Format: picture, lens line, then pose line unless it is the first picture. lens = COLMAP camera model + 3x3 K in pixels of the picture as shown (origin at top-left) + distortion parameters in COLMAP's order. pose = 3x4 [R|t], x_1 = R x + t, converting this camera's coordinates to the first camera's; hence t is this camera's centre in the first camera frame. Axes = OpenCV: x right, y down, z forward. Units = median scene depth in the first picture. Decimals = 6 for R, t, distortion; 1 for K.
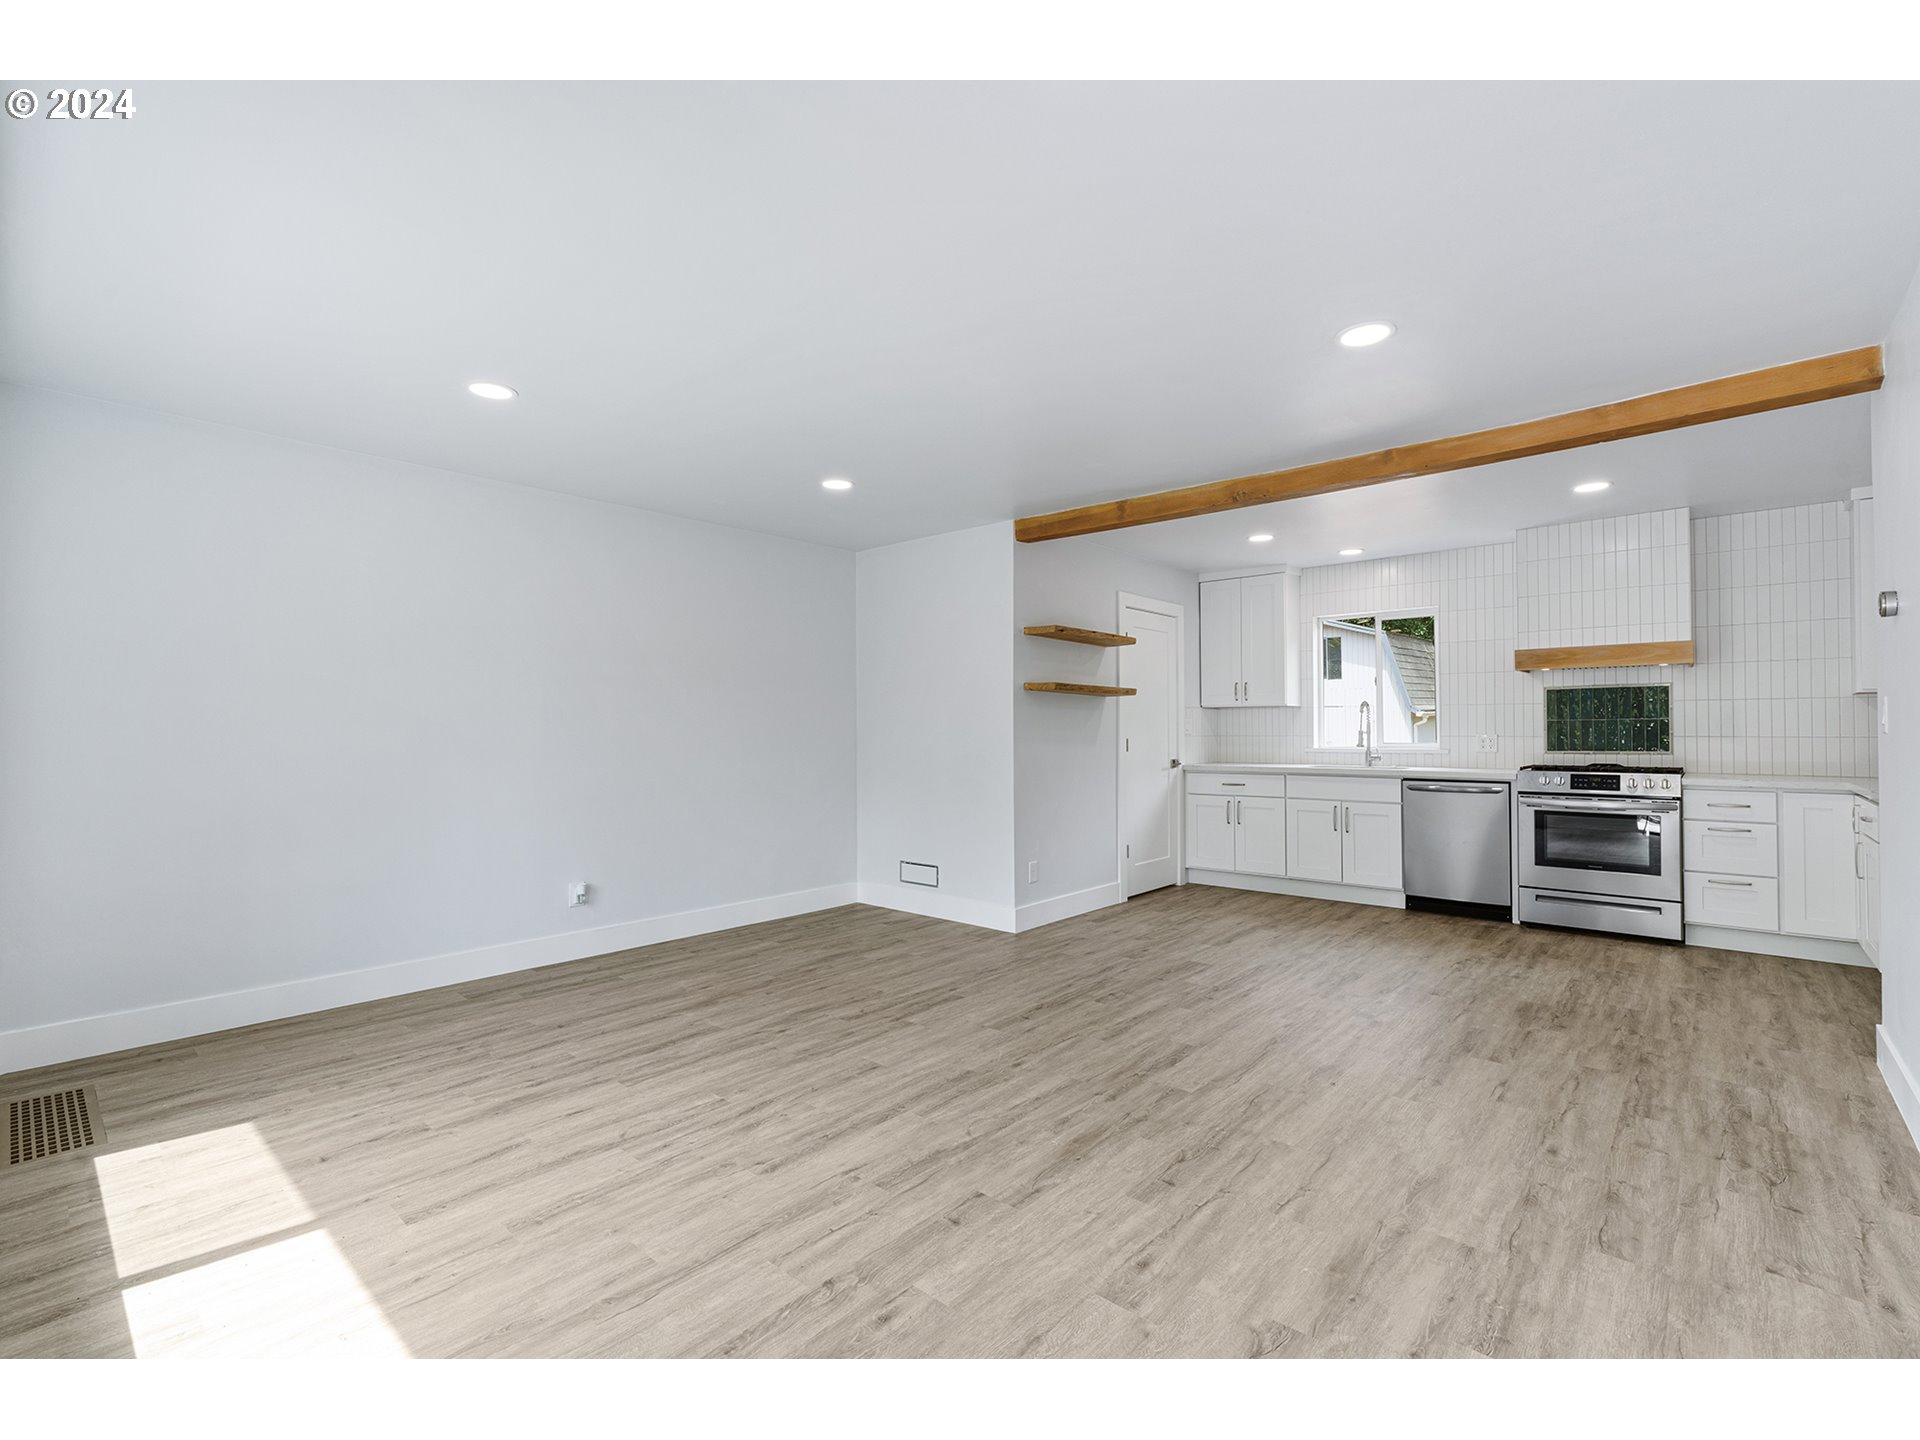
lens RADIAL K [[859.8, 0, 955.5], [0, 859.8, 716.6], [0, 0, 1]] dist [-0.011880, 0.003914]
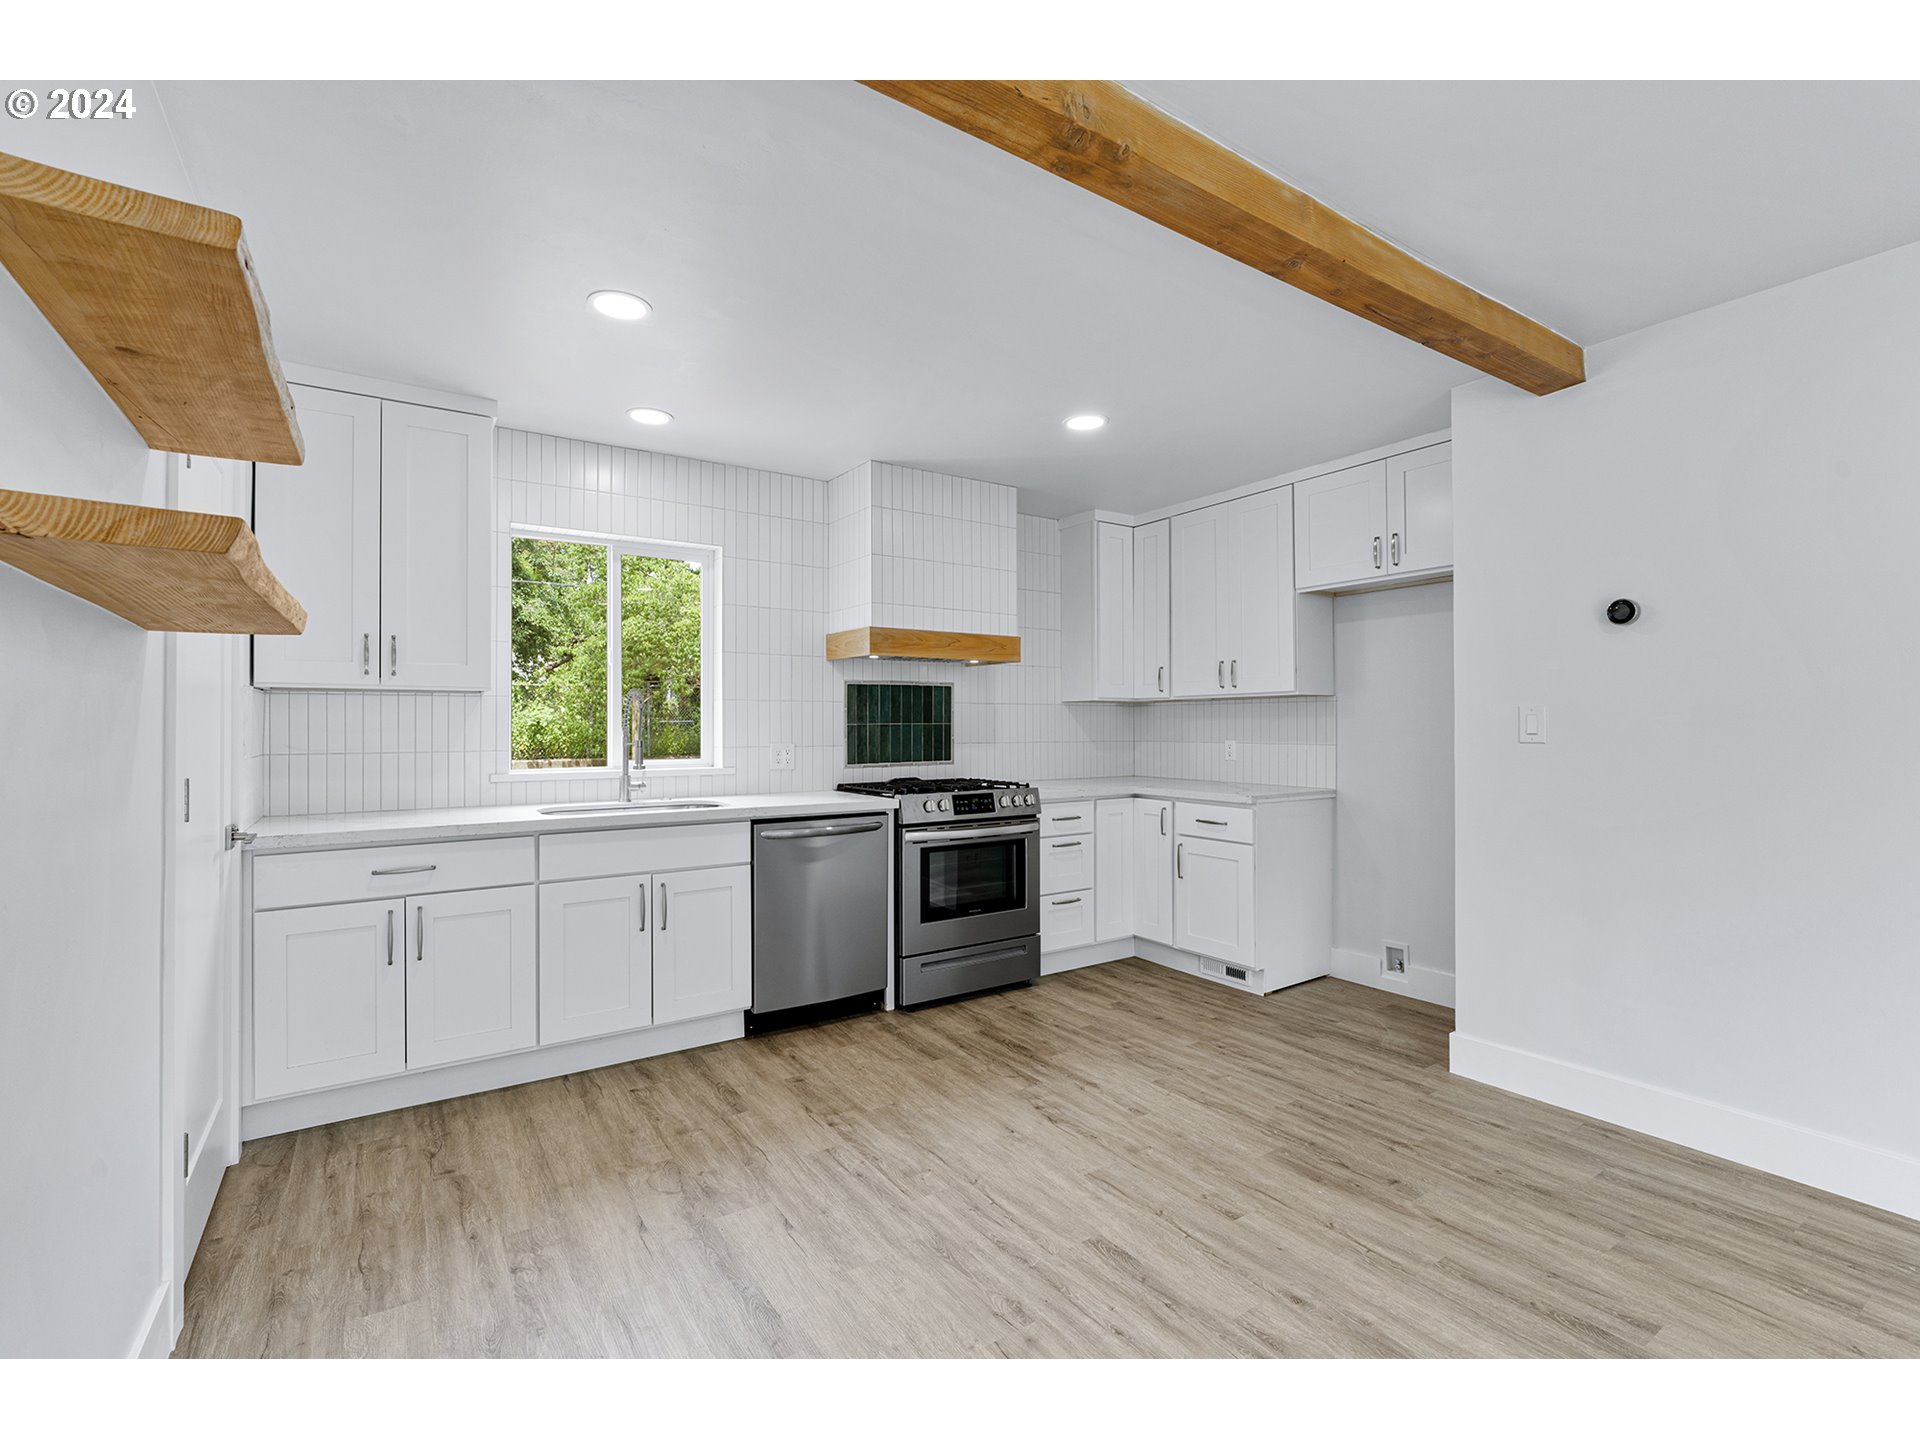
lens RADIAL K [[859.8, 0, 956.3], [0, 859.8, 717.8], [0, 0, 1]] dist [-0.011880, 0.003914]
pose [[0.252340, 0.010355, 0.967583, -0.028498], [-0.012548, 0.999894, -0.007428, 0.003848], [-0.967557, -0.010267, 0.252443, 0.909765]]
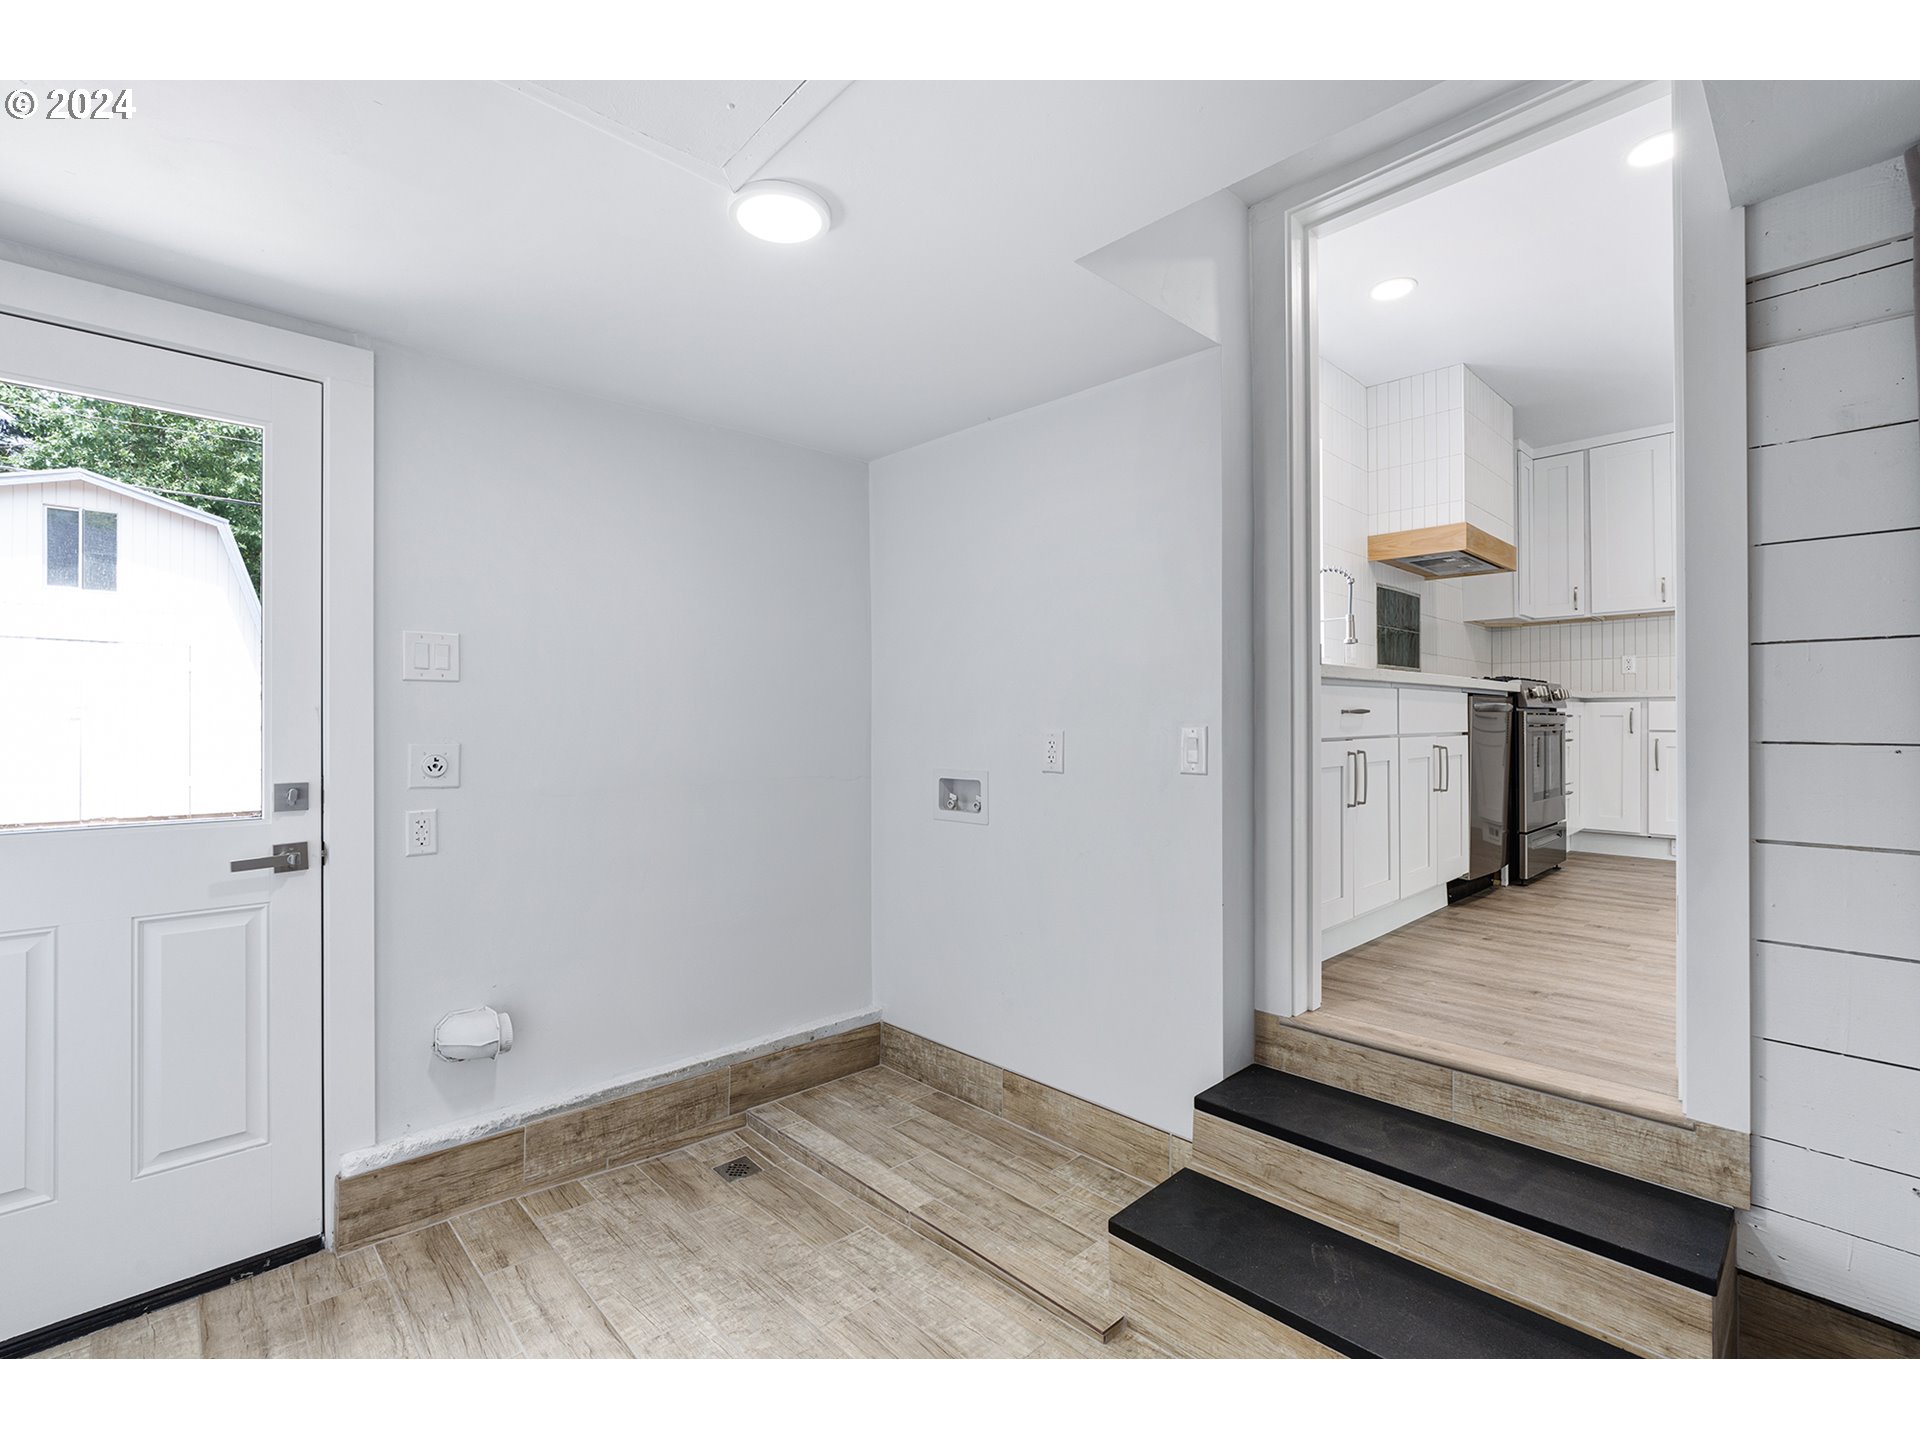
lens RADIAL K [[859.8, 0, 961.5], [0, 859.8, 706.7], [0, 0, 1]] dist [-0.011880, 0.003914]
pose [[0.082414, 0.018992, 0.996417, -0.156092], [-0.013726, 0.999745, -0.017920, 0.125571], [-0.996504, -0.012200, 0.082654, 1.674242]]
